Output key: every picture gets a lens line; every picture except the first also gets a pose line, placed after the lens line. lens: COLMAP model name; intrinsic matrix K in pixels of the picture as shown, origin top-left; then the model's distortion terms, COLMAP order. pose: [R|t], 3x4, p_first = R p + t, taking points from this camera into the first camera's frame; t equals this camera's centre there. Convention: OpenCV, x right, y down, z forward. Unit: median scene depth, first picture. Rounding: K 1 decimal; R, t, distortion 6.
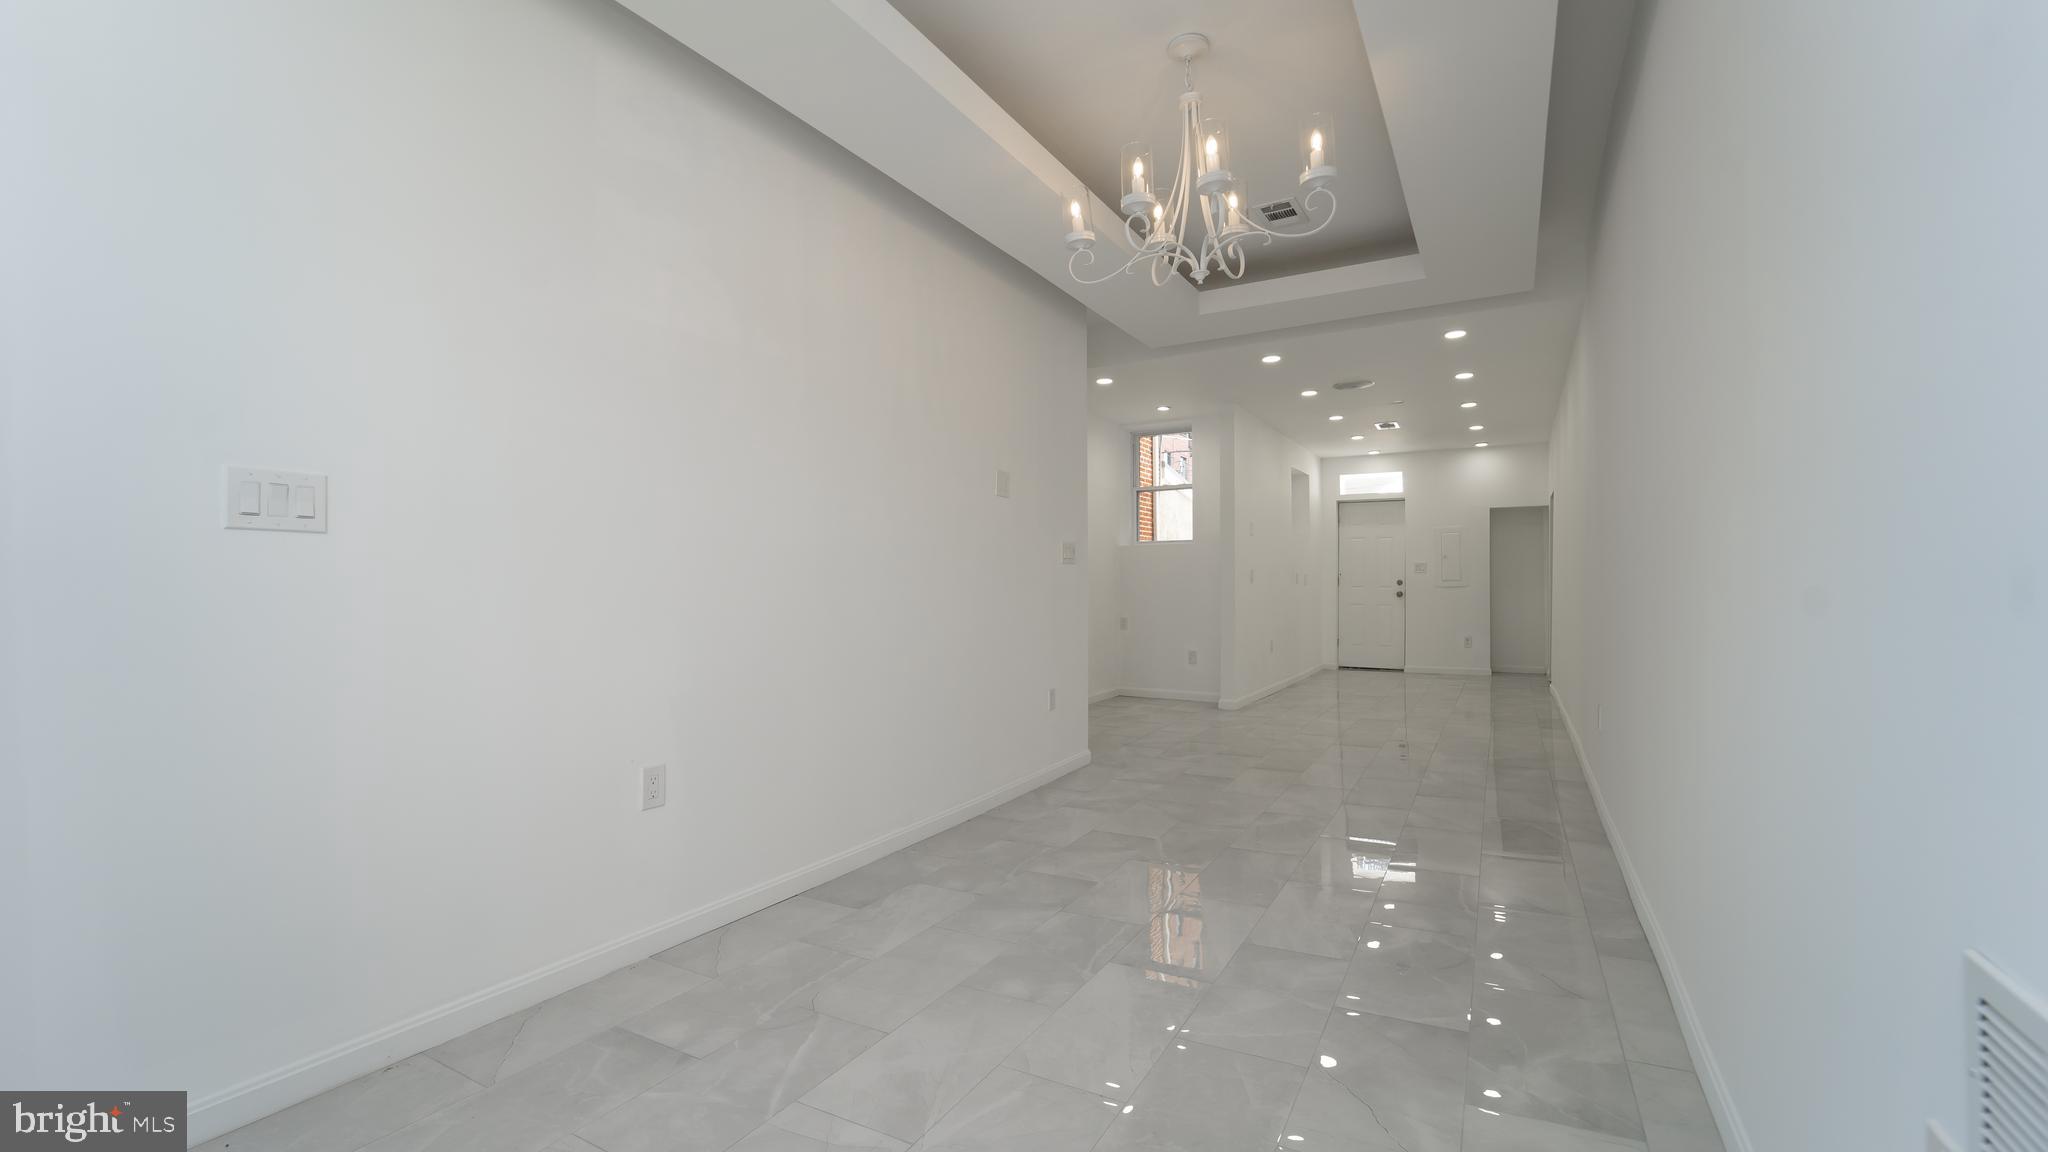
lens RADIAL K [[835.0, 0, 1017.1], [0, 835.0, 589.6], [0, 0, 1]] dist [-0.005830, -0.001152]
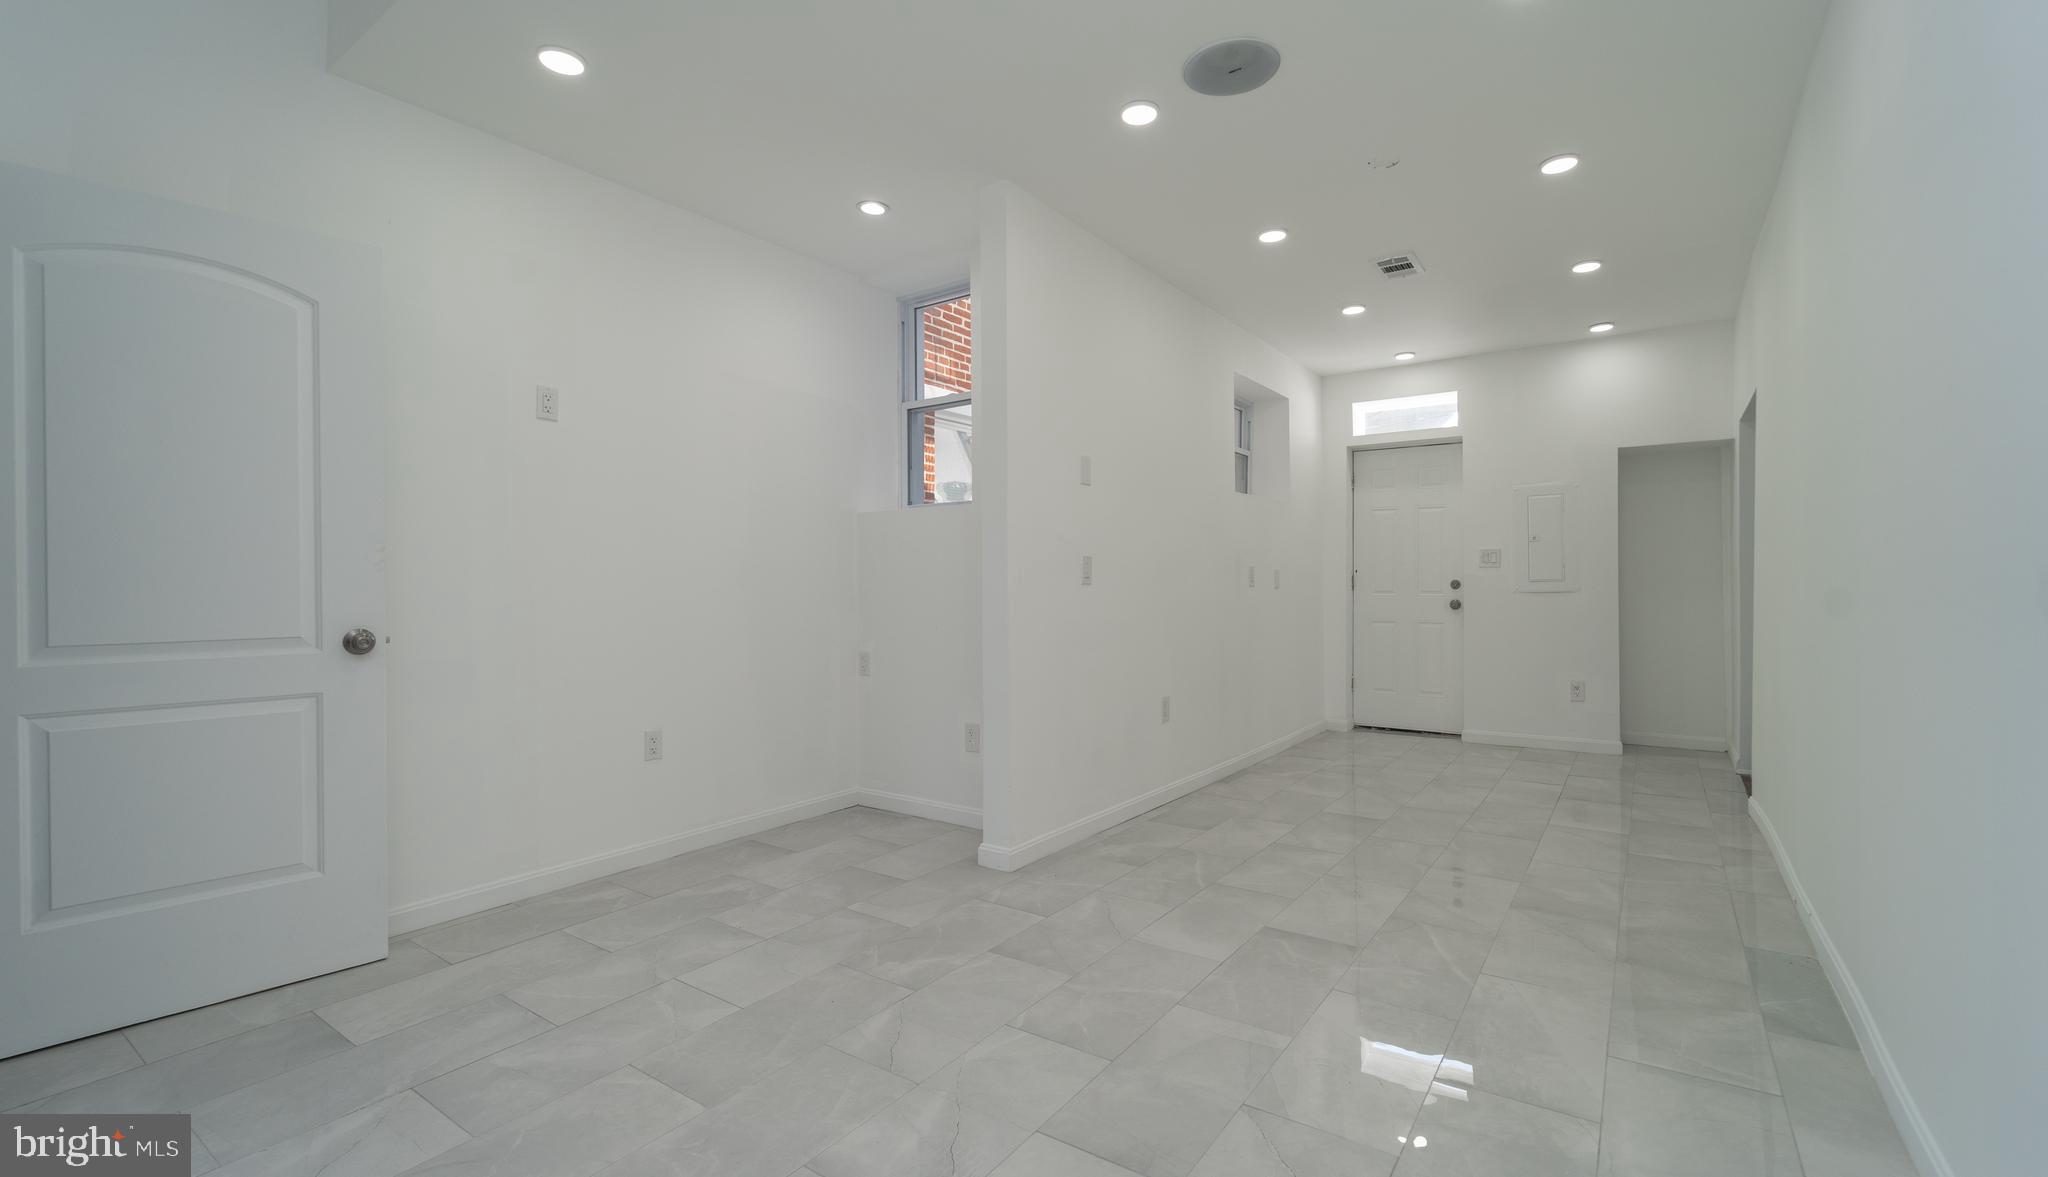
lens RADIAL K [[851.7, 0, 1028.8], [0, 851.7, 588.0], [0, 0, 1]] dist [-0.019737, -0.001148]
pose [[0.993657, -0.000430, -0.112451, 0.235206], [0.000397, 1.000000, -0.000312, -0.005998], [0.112451, 0.000266, 0.993657, 0.391491]]
